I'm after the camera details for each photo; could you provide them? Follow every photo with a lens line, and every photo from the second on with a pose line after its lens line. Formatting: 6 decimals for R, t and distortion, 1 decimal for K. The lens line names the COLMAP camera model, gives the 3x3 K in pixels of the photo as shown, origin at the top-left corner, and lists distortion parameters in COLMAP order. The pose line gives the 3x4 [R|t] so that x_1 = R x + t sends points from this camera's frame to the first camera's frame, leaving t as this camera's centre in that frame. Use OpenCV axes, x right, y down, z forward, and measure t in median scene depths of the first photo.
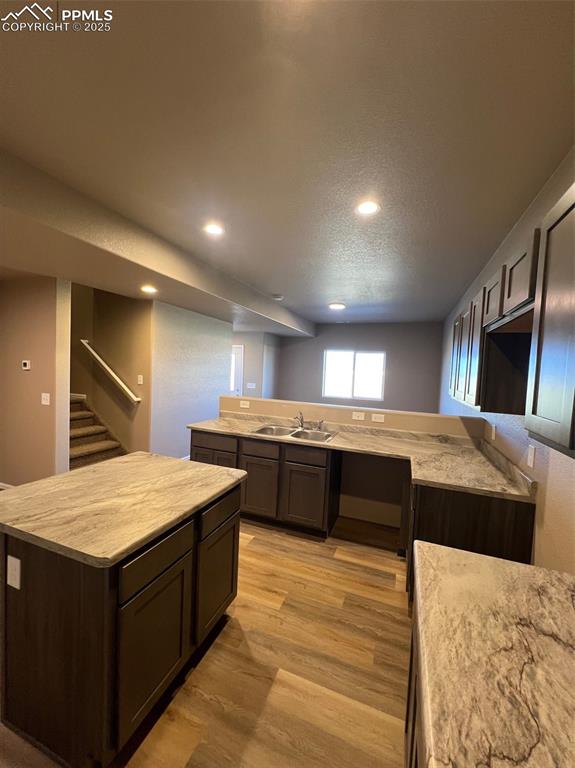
lens RADIAL K [[308.8, 0, 289.6], [0, 308.8, 385.3], [0, 0, 1]] dist [0.001078, 0.000361]
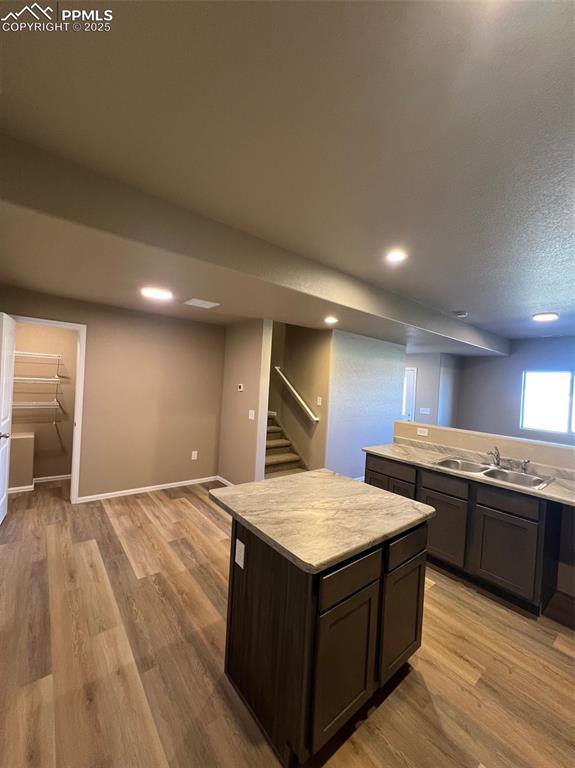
lens RADIAL K [[308.8, 0, 289.6], [0, 308.8, 385.3], [0, 0, 1]] dist [0.001078, 0.000361]
pose [[0.866337, 0.006581, -0.499417, -0.037688], [-0.041961, 0.997337, -0.059648, -0.007454], [0.497695, 0.072632, 0.864306, -0.019432]]
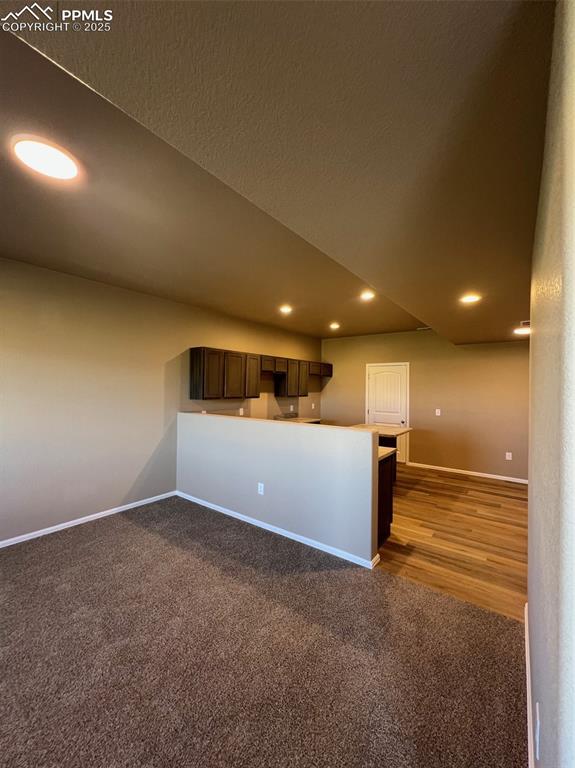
lens RADIAL K [[308.8, 0, 289.6], [0, 308.8, 385.3], [0, 0, 1]] dist [0.001078, 0.000361]
pose [[-0.957815, -0.057121, 0.281650, -0.314679], [-0.043710, 0.997601, 0.053677, -0.130343], [-0.284041, 0.039102, -0.958015, 2.353331]]
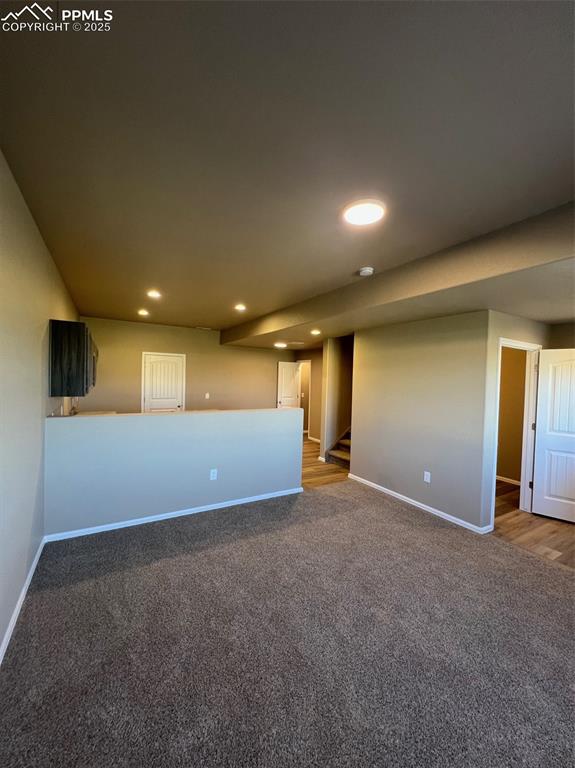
lens RADIAL K [[308.8, 0, 289.6], [0, 308.8, 385.3], [0, 0, 1]] dist [0.001078, 0.000361]
pose [[-0.613329, -0.046461, -0.788460, 0.966517], [-0.097023, 0.995140, 0.016832, -0.086311], [0.783846, 0.086822, -0.614856, 2.264708]]
